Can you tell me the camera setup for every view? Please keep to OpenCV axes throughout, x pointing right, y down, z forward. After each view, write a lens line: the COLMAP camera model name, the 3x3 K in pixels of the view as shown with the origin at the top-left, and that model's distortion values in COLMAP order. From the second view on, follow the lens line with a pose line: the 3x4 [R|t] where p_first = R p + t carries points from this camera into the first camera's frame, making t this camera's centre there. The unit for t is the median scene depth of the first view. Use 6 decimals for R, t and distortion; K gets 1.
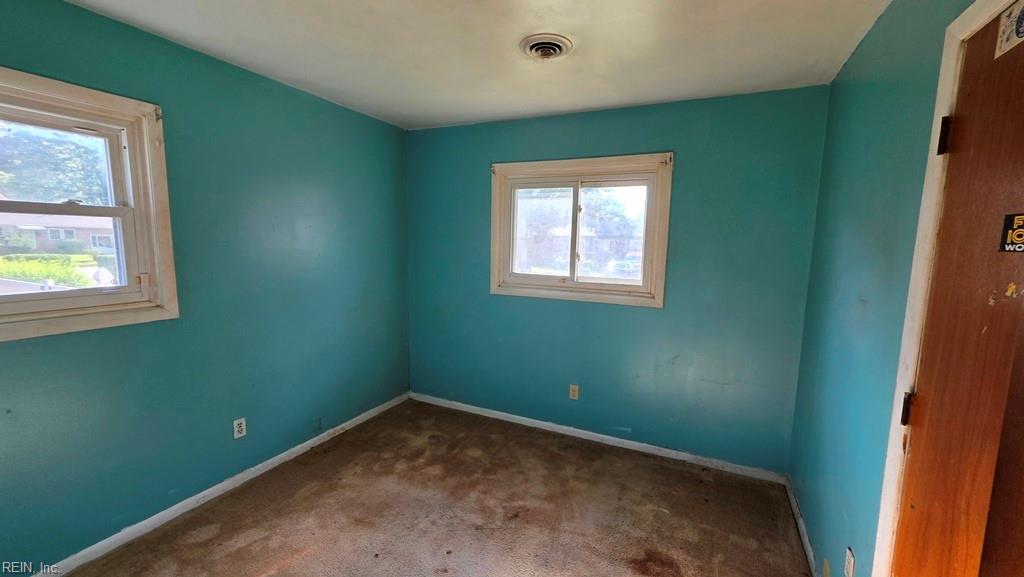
lens RADIAL K [[409.7, 0, 513.2], [0, 409.7, 292.2], [0, 0, 1]] dist [0.002508, 0.000312]
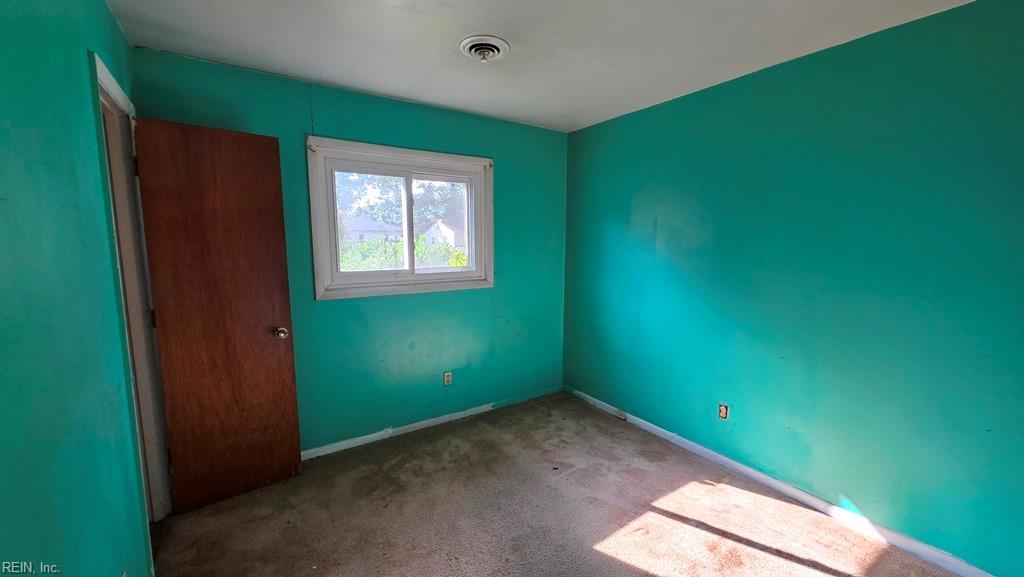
lens RADIAL K [[409.7, 0, 513.2], [0, 409.7, 292.2], [0, 0, 1]] dist [0.002508, 0.000312]
pose [[0.520984, -0.133585, 0.843049, -0.575746], [0.116411, 0.989569, 0.084862, -0.040232], [-0.845591, 0.053929, 0.531100, 0.282230]]
